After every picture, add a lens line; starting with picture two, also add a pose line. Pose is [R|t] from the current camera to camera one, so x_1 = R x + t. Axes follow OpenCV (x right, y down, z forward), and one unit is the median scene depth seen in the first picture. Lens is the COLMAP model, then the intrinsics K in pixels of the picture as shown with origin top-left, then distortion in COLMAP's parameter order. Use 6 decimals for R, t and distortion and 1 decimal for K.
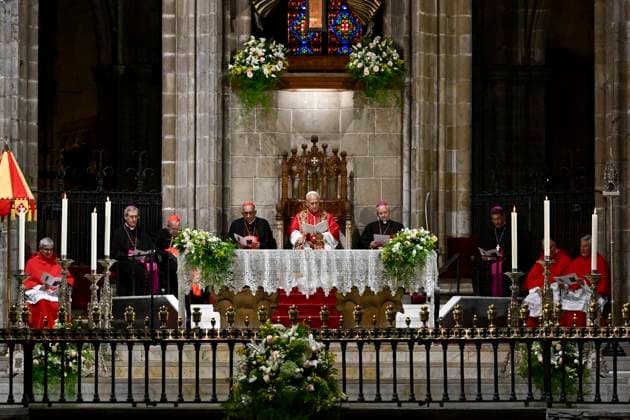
lens RADIAL K [[4233.4, 0, 271.6], [0, 4233.4, 210.8], [0, 0, 1]] dist [4.117048, 9.682426]
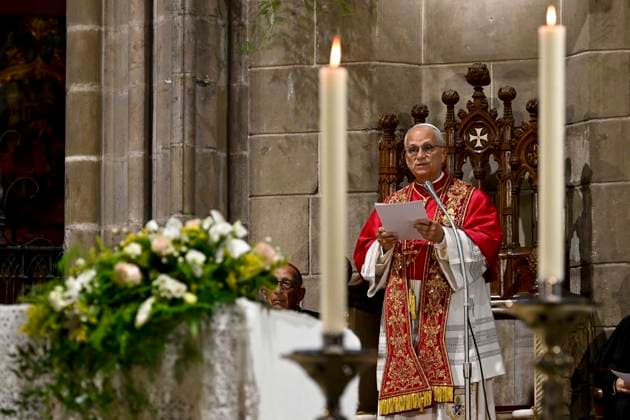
lens RADIAL K [[4660.7, 0, 315.5], [0, 4660.7, 235.4], [0, 0, 1]] dist [4.226225, -9.882569]
pose [[0.970523, -0.032852, -0.238759, 0.088662], [0.020220, 0.998273, -0.055164, 0.017074], [0.240159, 0.048710, 0.969511, 0.623970]]
